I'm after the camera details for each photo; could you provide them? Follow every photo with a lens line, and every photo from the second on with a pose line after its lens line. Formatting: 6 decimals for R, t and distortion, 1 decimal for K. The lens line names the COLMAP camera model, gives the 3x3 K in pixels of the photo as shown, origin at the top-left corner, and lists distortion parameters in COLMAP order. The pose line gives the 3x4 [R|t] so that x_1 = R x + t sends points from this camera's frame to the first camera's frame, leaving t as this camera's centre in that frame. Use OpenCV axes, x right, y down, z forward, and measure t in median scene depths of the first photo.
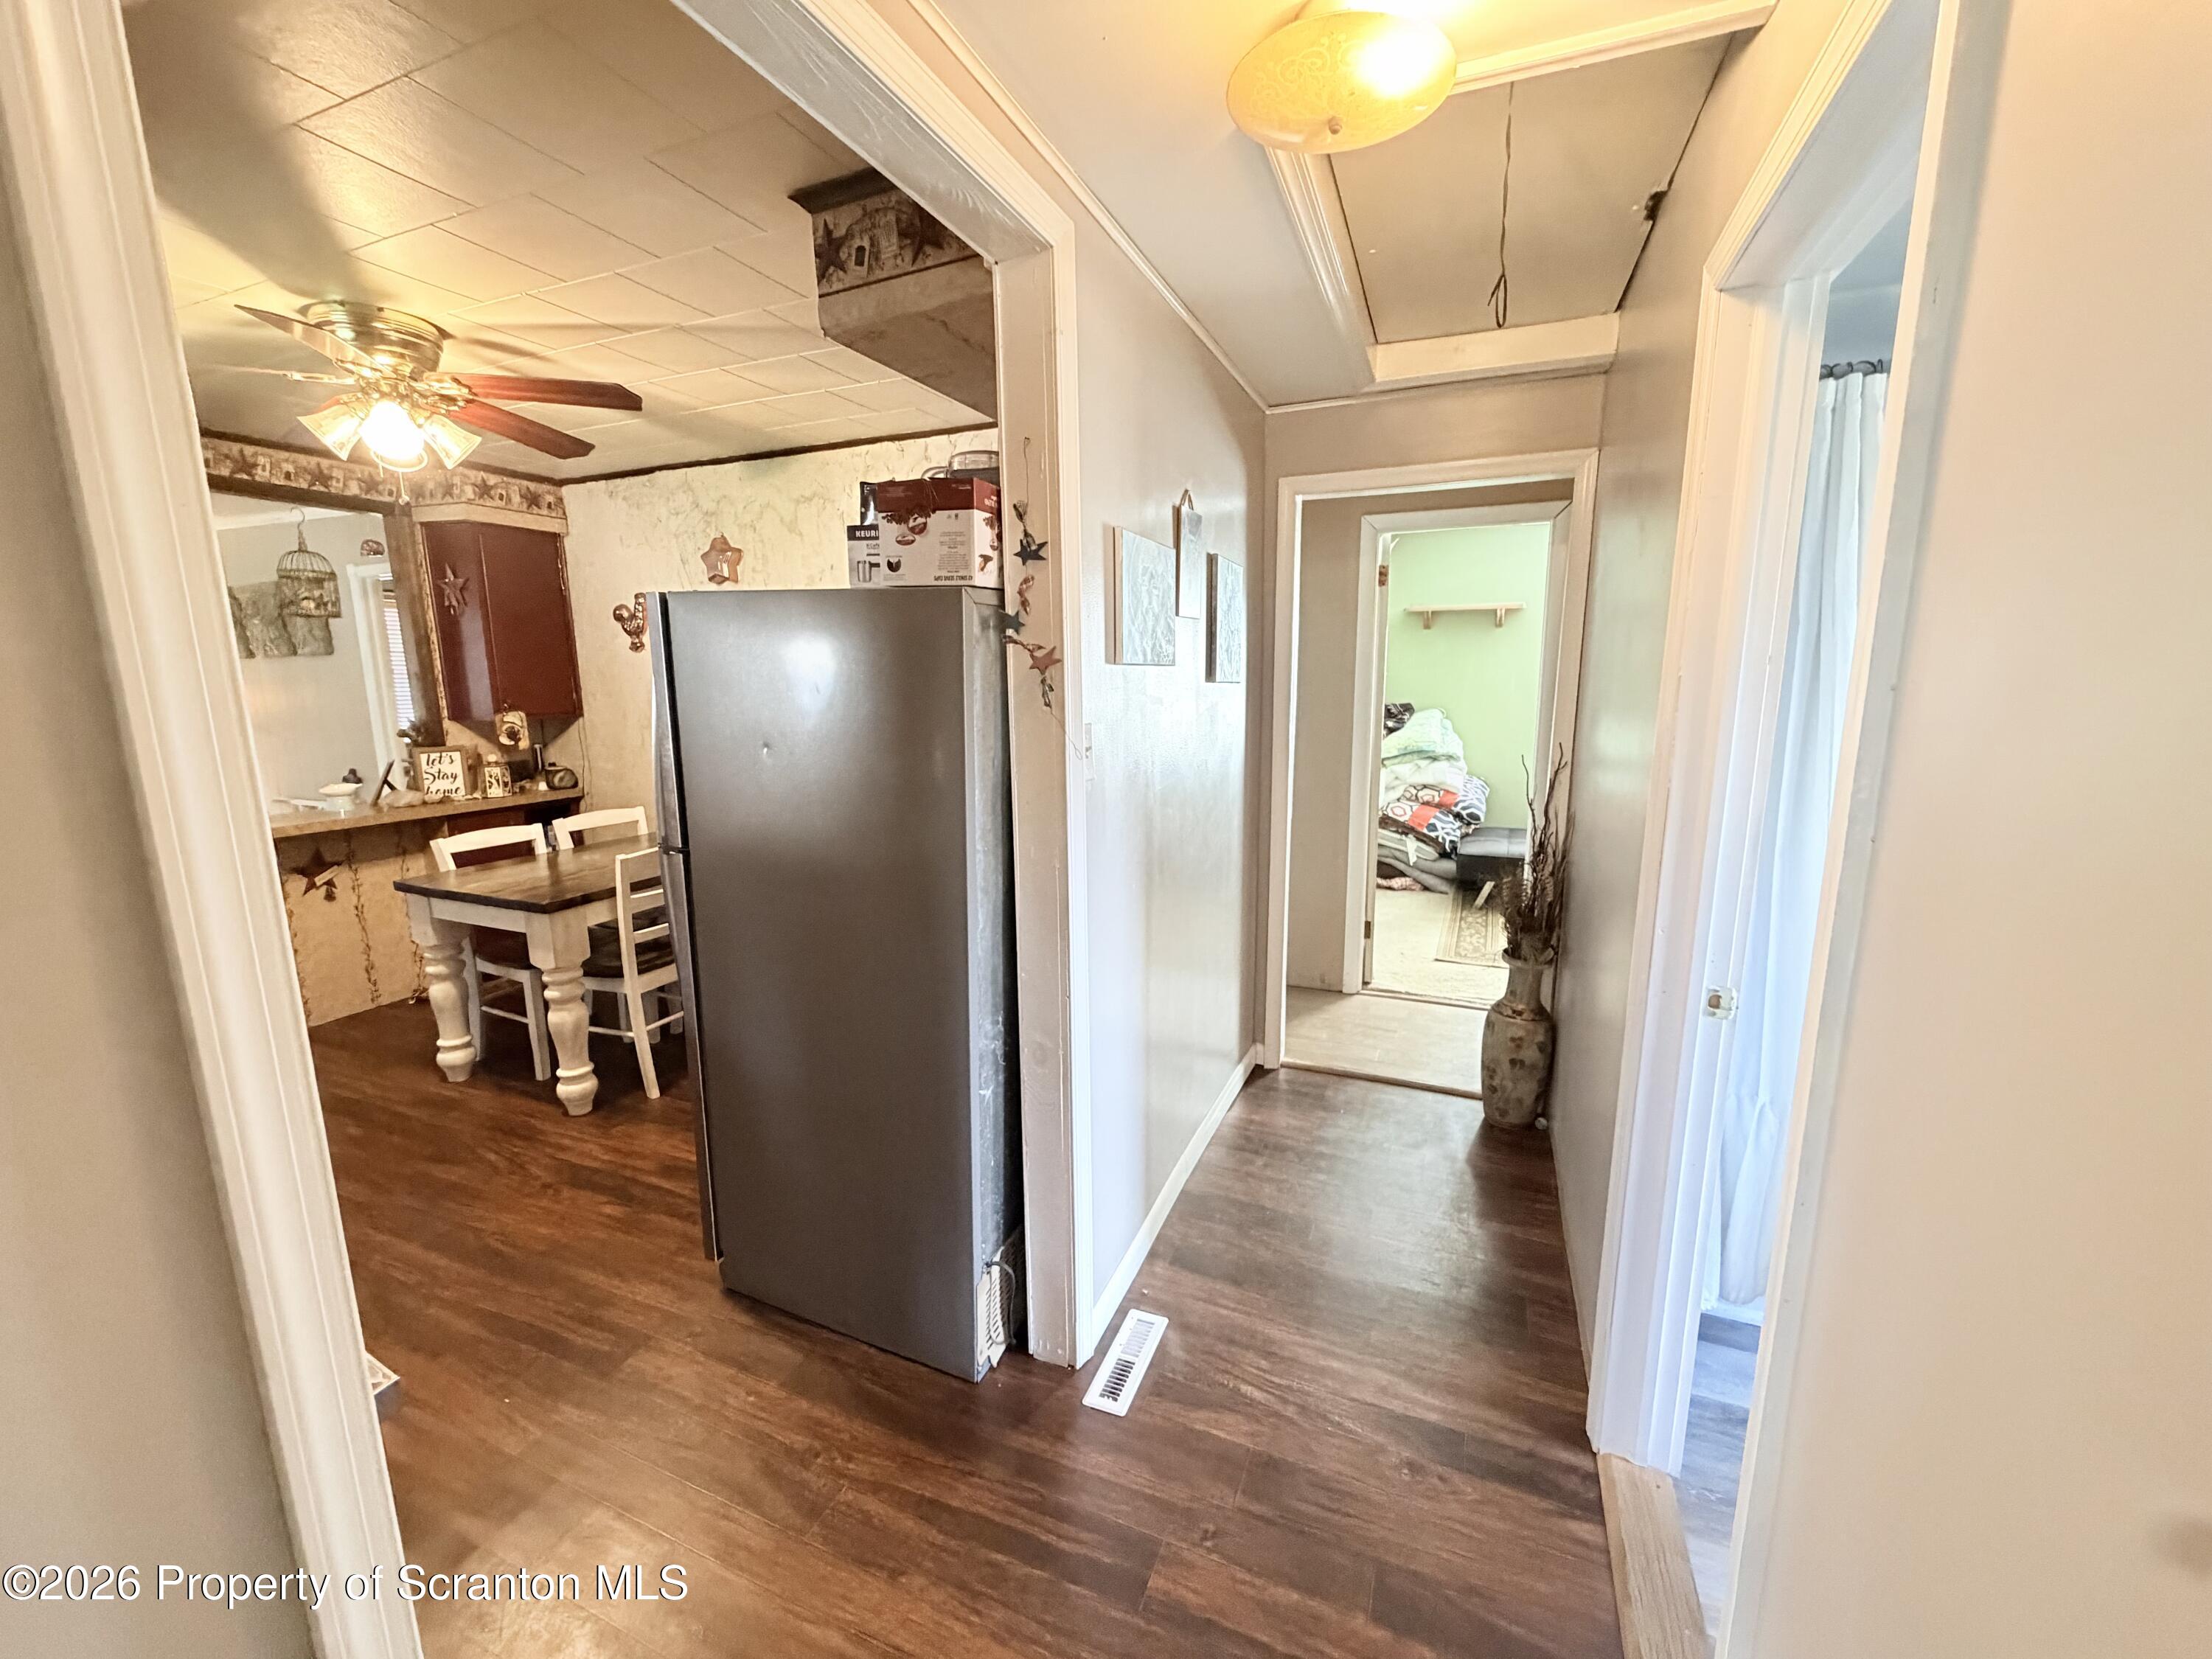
lens RADIAL K [[882.7, 0, 1113.6], [0, 882.7, 827.5], [0, 0, 1]] dist [-0.000139, 0.000159]
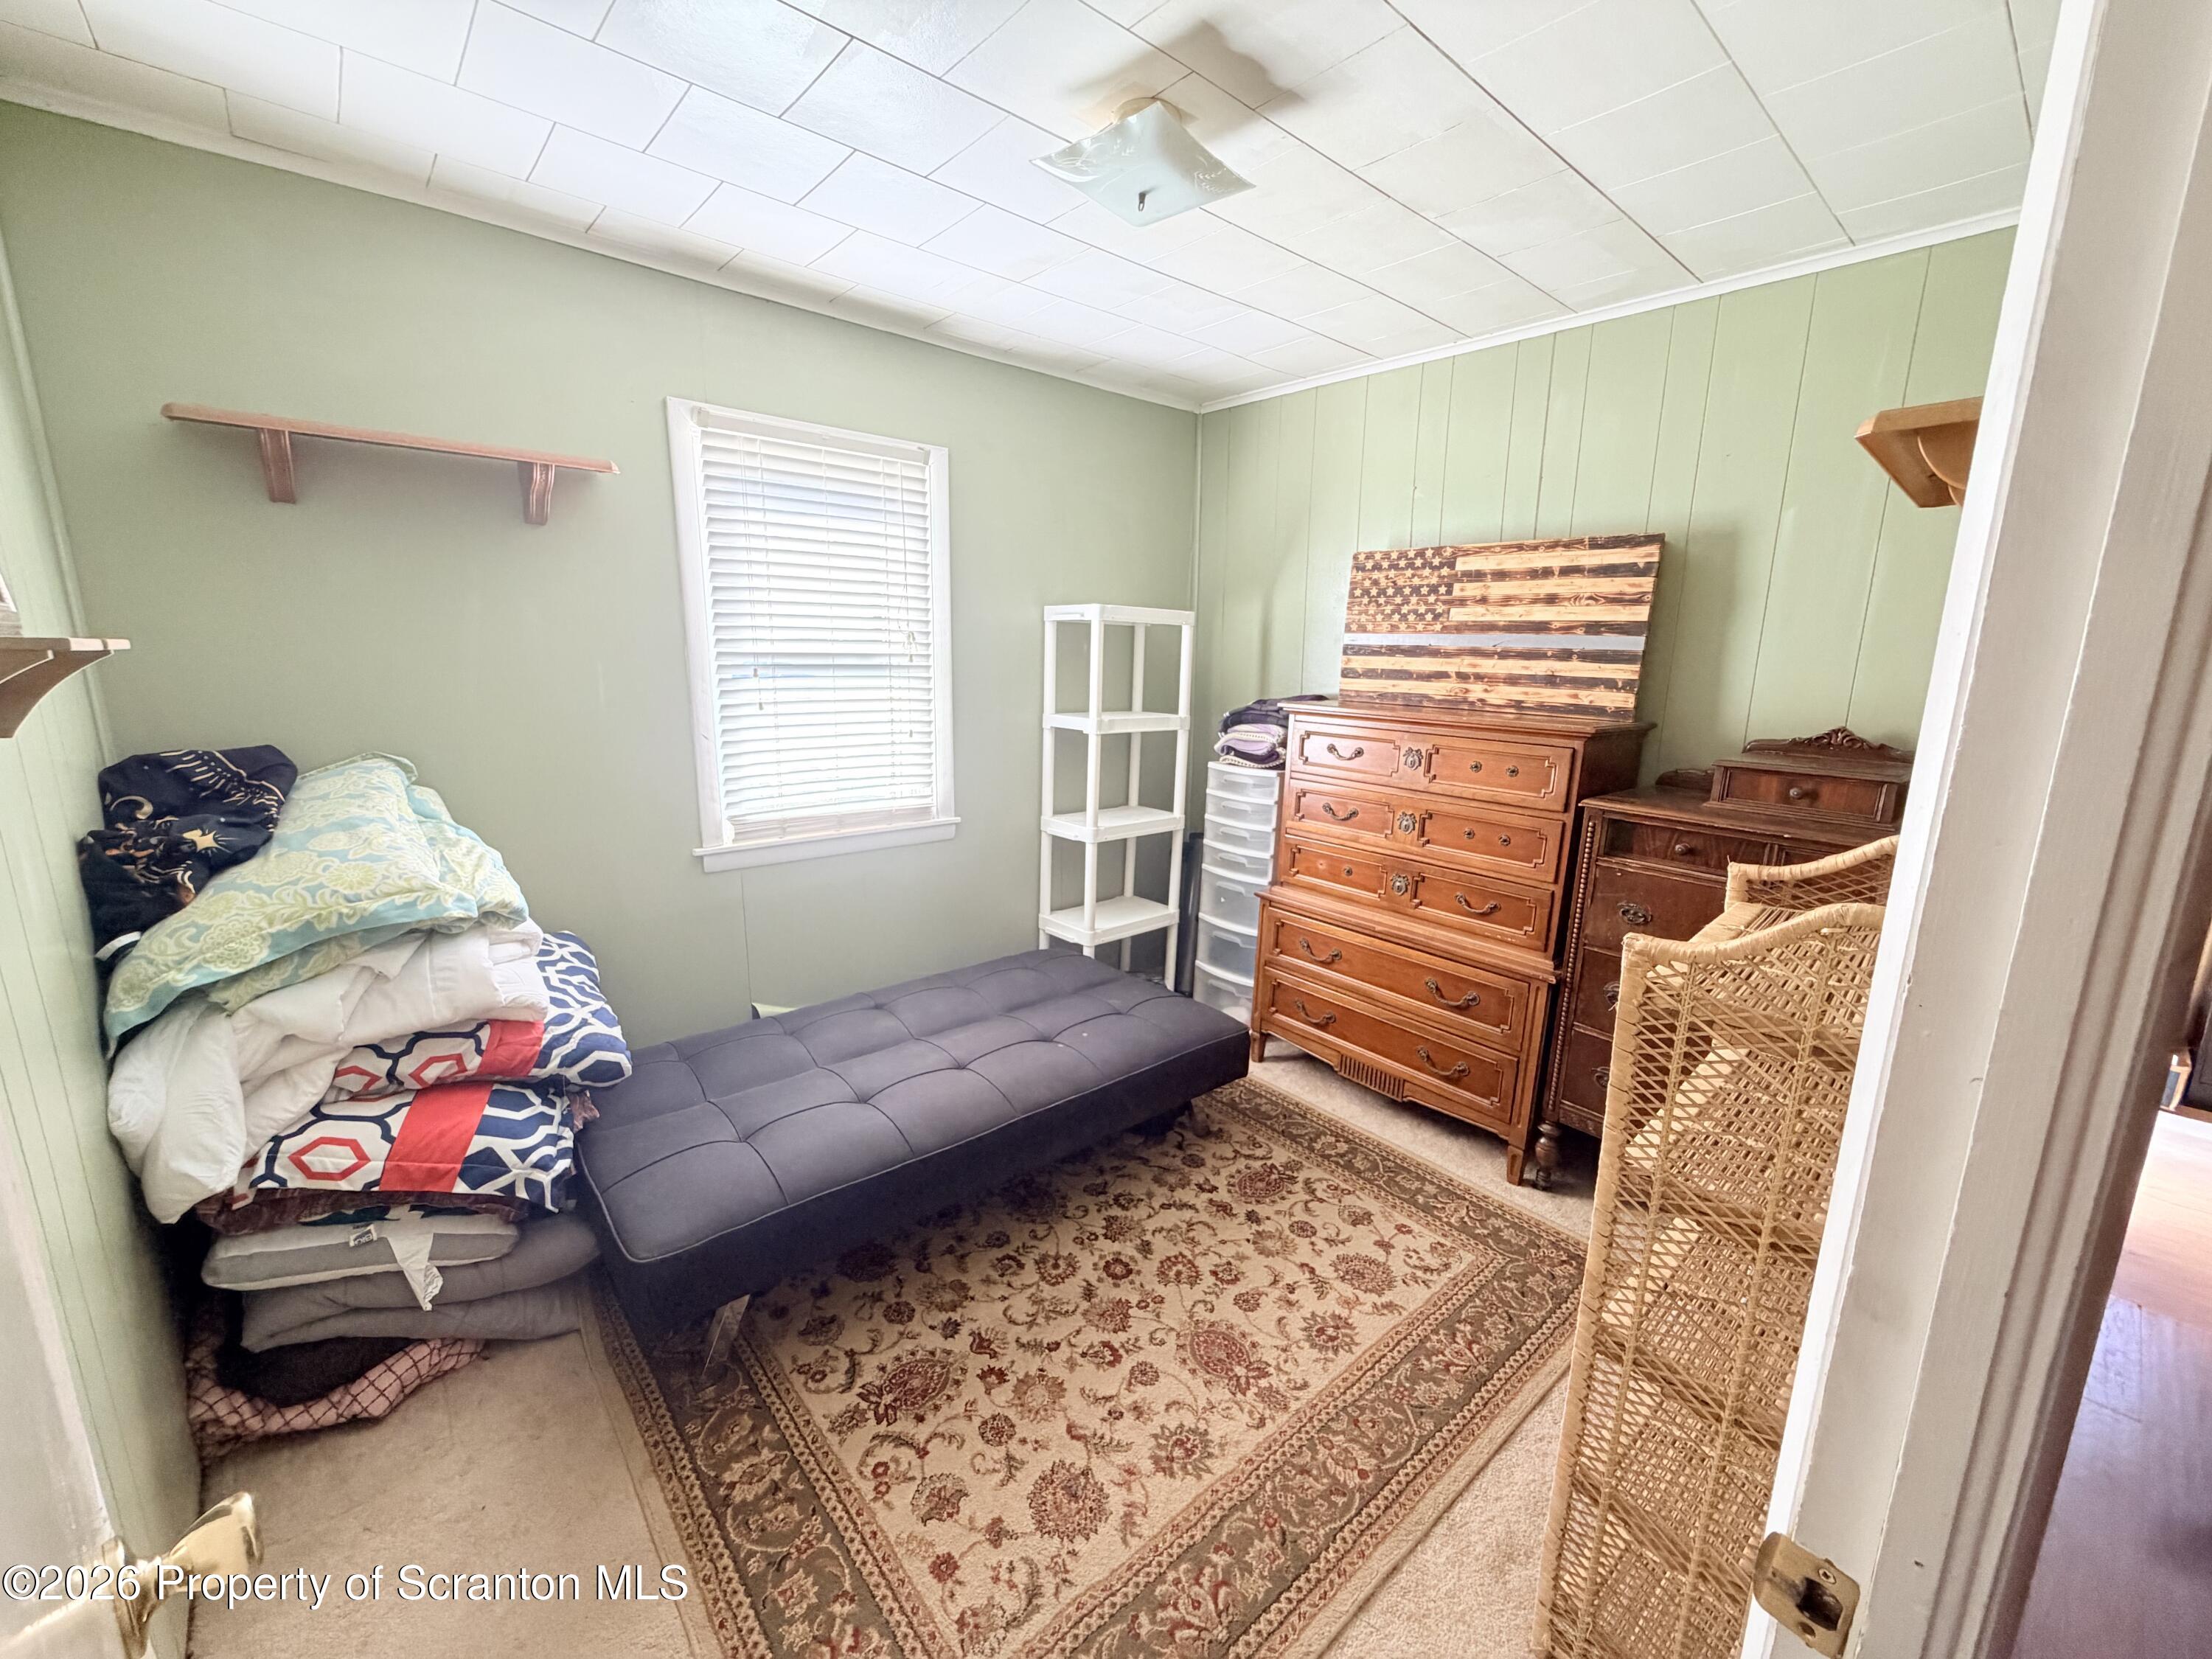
lens RADIAL K [[882.7, 0, 1109.8], [0, 882.7, 827.9], [0, 0, 1]] dist [-0.000139, 0.000159]
pose [[0.443291, -0.164114, 0.881226, 0.206538], [0.140122, 0.983698, 0.112711, -0.115389], [-0.885358, 0.073516, 0.459061, 0.654045]]
